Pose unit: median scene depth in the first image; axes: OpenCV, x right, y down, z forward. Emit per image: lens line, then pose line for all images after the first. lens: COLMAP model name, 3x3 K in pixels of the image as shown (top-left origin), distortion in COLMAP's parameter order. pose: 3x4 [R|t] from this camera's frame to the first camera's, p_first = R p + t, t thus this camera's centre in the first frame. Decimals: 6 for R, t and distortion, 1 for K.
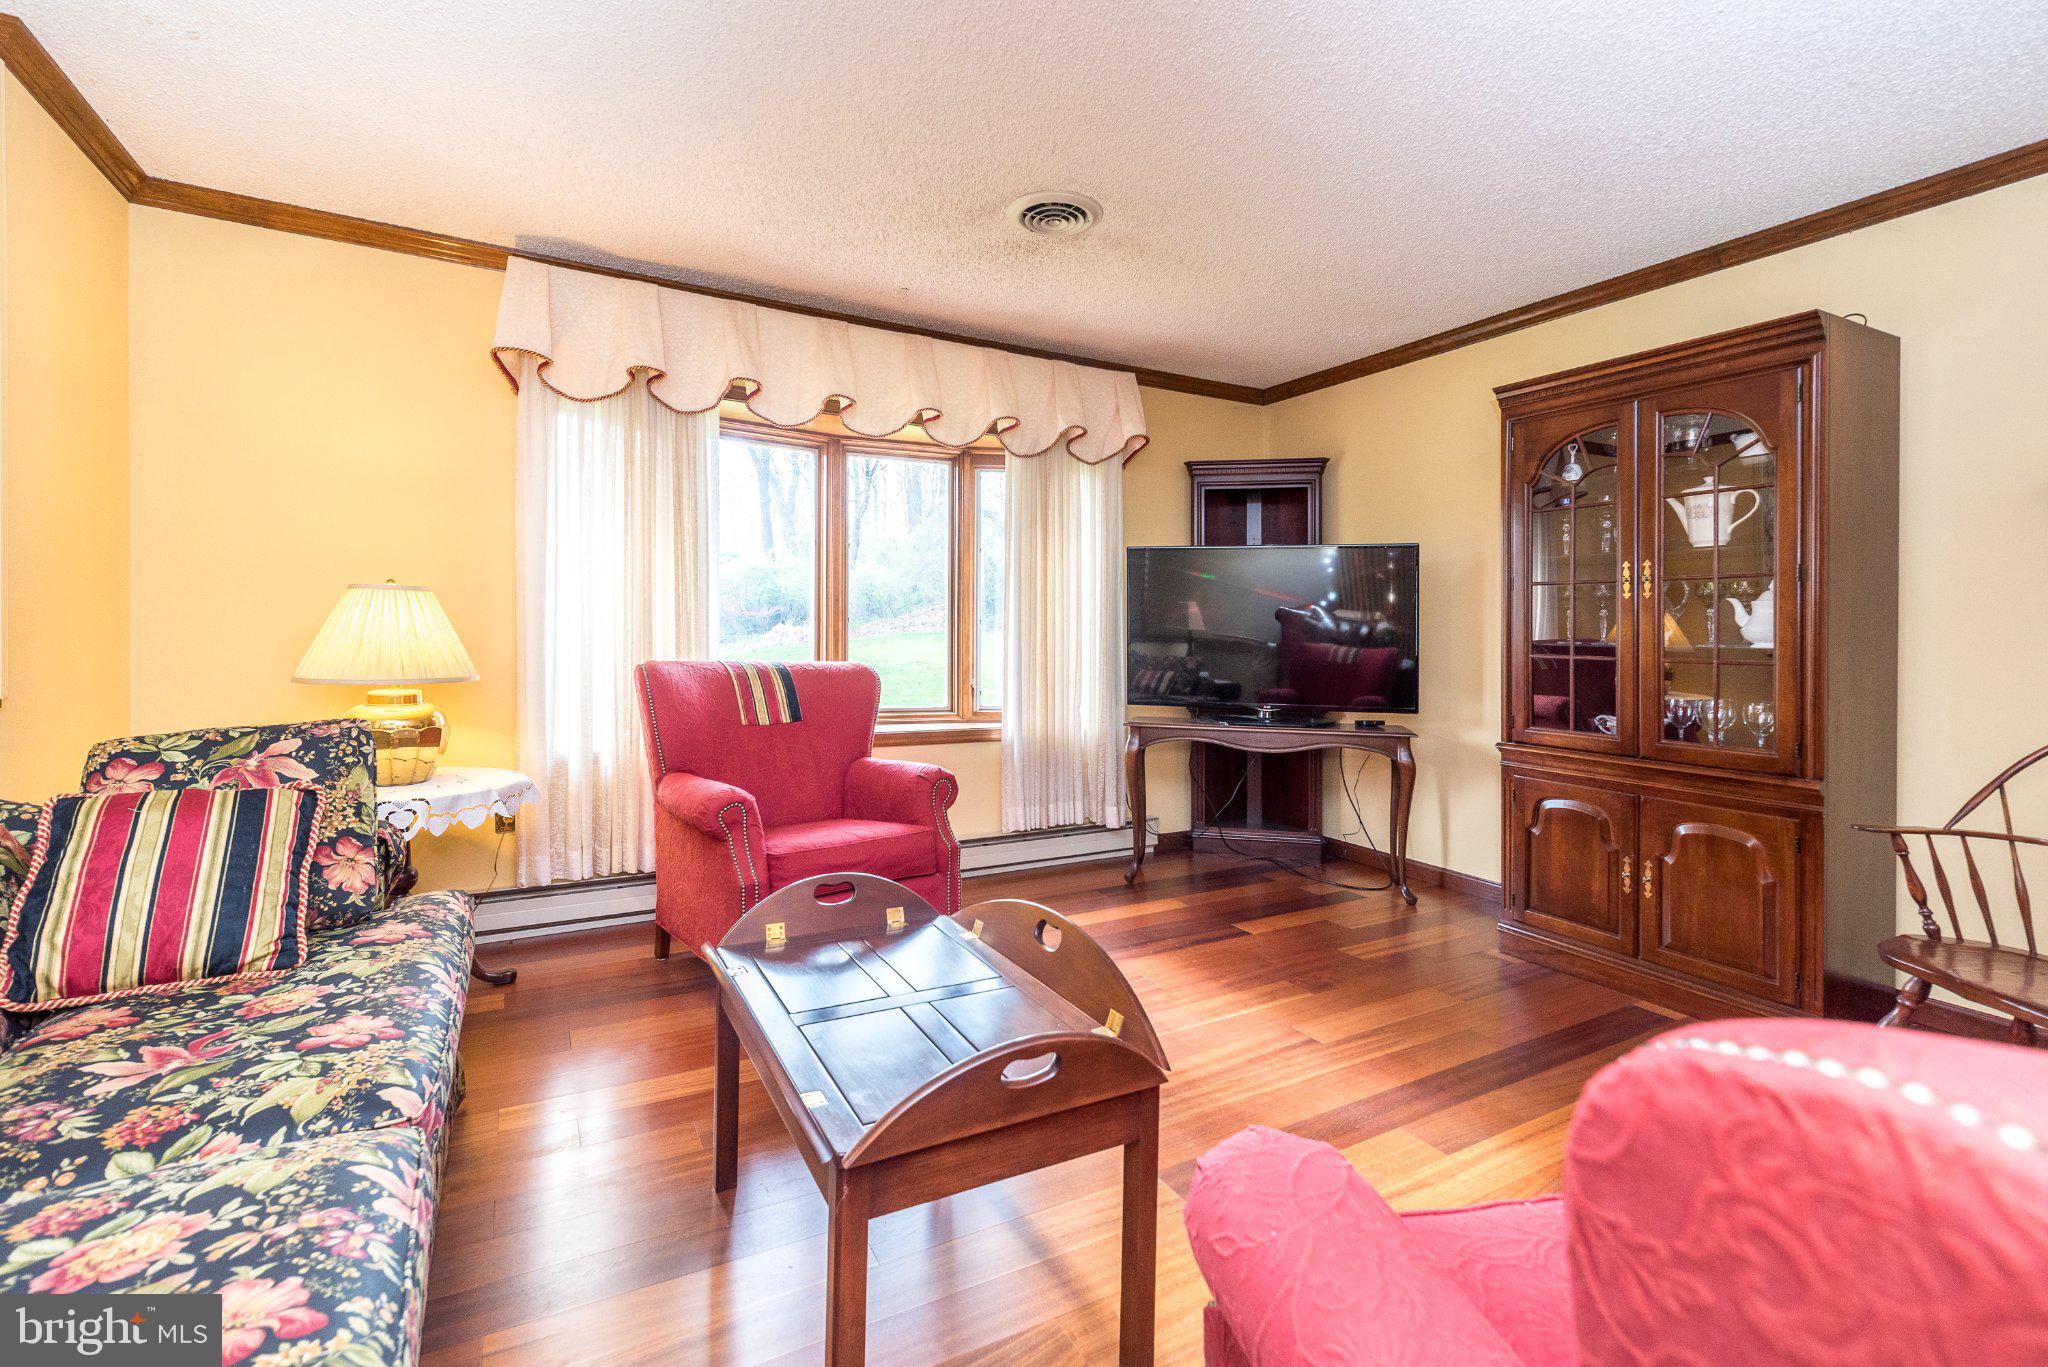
lens RADIAL K [[902.5, 0, 1057.8], [0, 902.5, 614.8], [0, 0, 1]] dist [-0.001369, 0.000067]
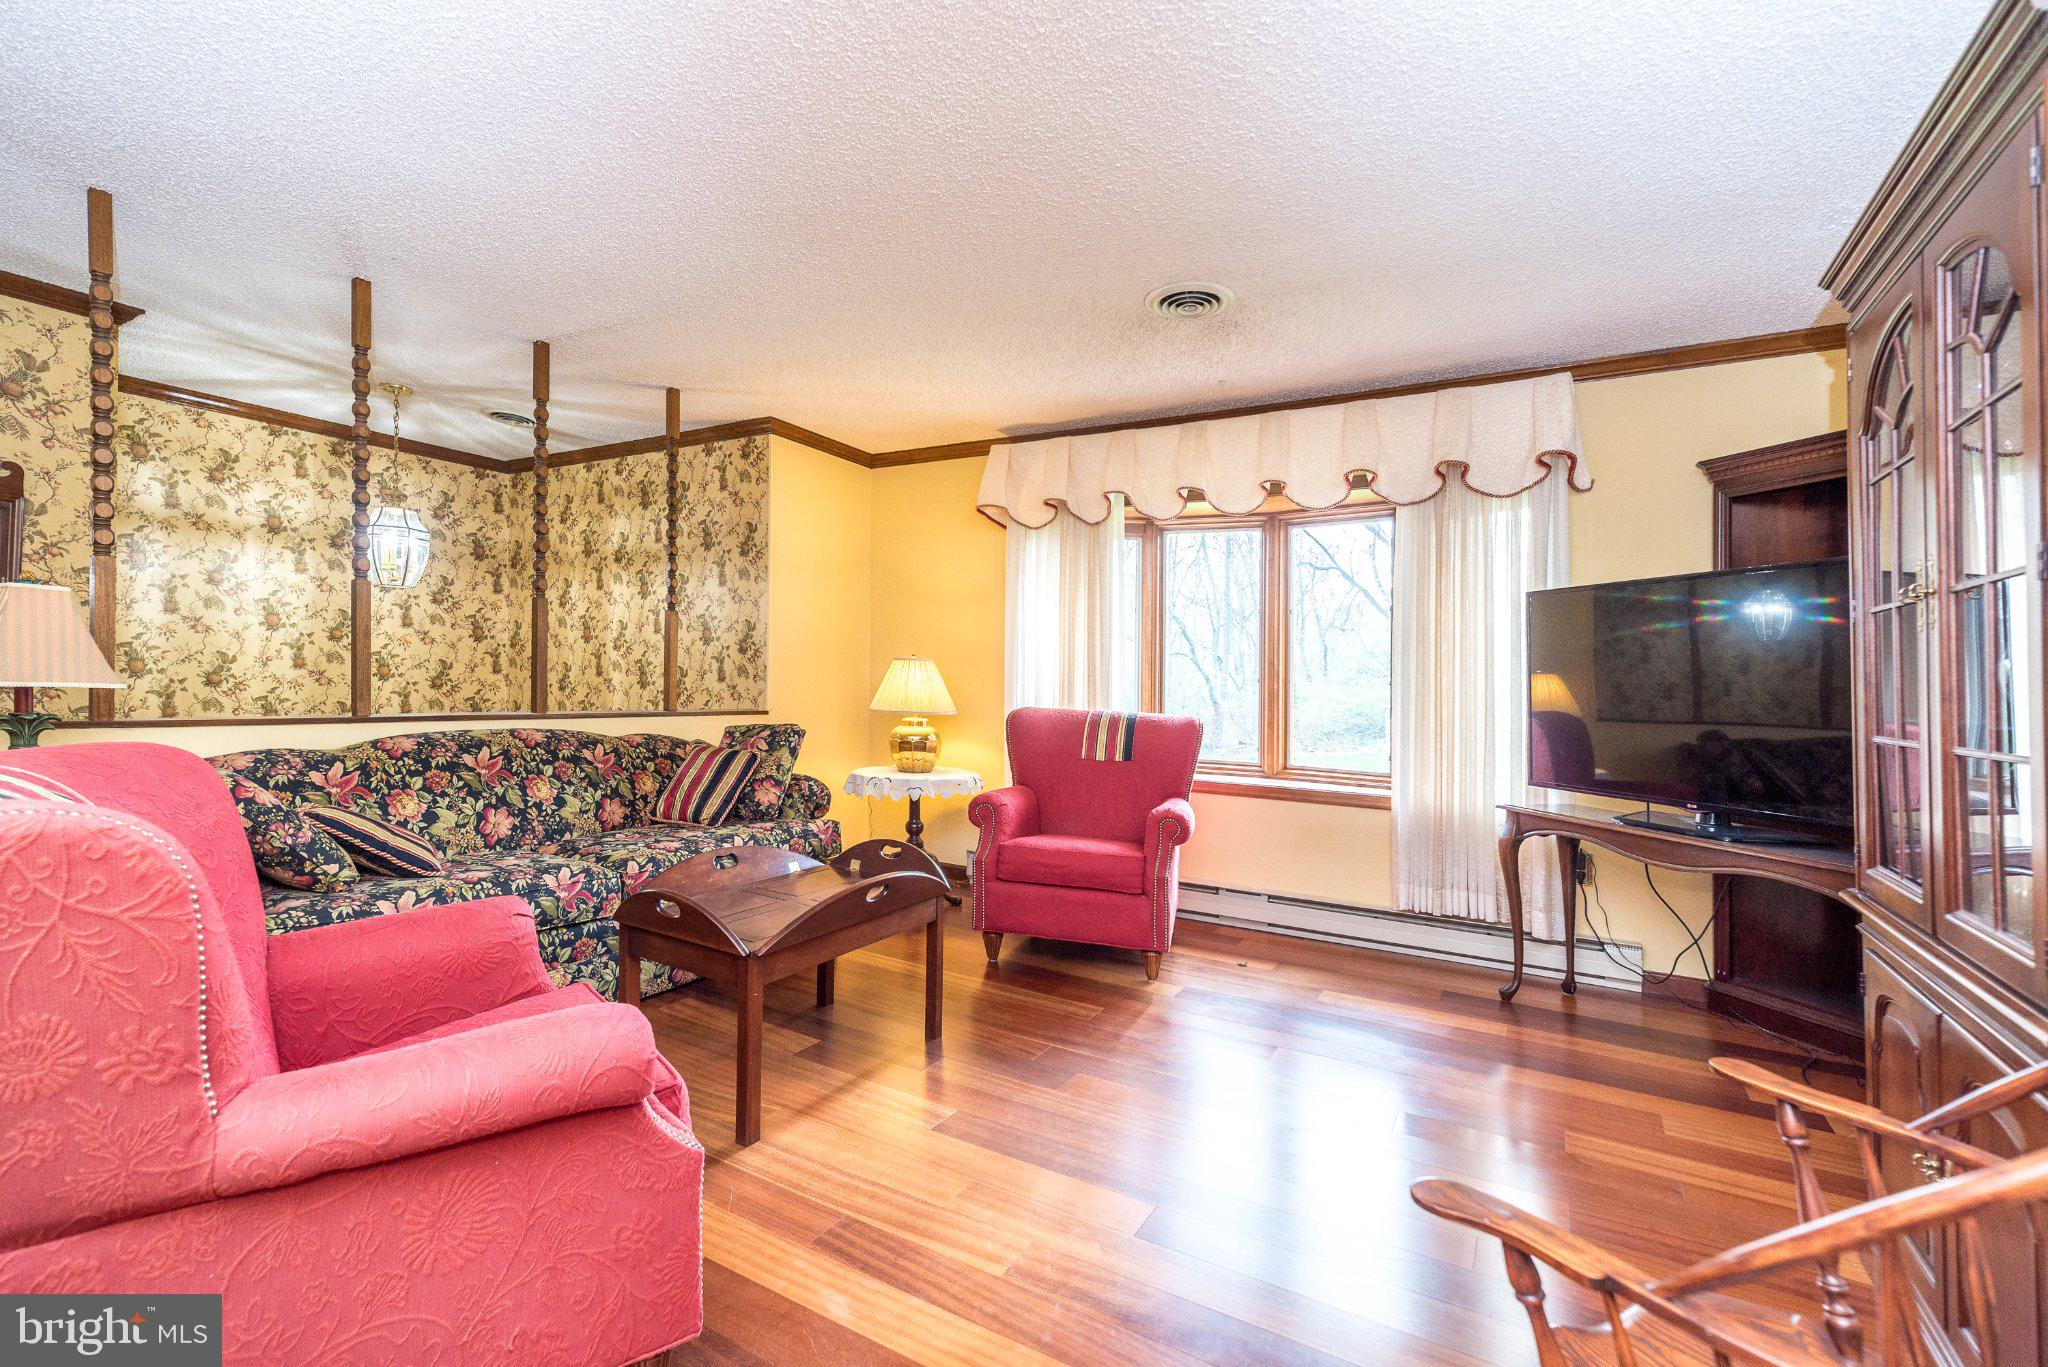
lens RADIAL K [[902.5, 0, 1036.8], [0, 902.5, 682.0], [0, 0, 1]] dist [-0.001369, 0.000067]
pose [[0.496899, -0.003535, -0.867801, 0.604715], [-0.007468, 0.999937, -0.008350, 0.017836], [0.867776, 0.010630, 0.496841, 0.229001]]
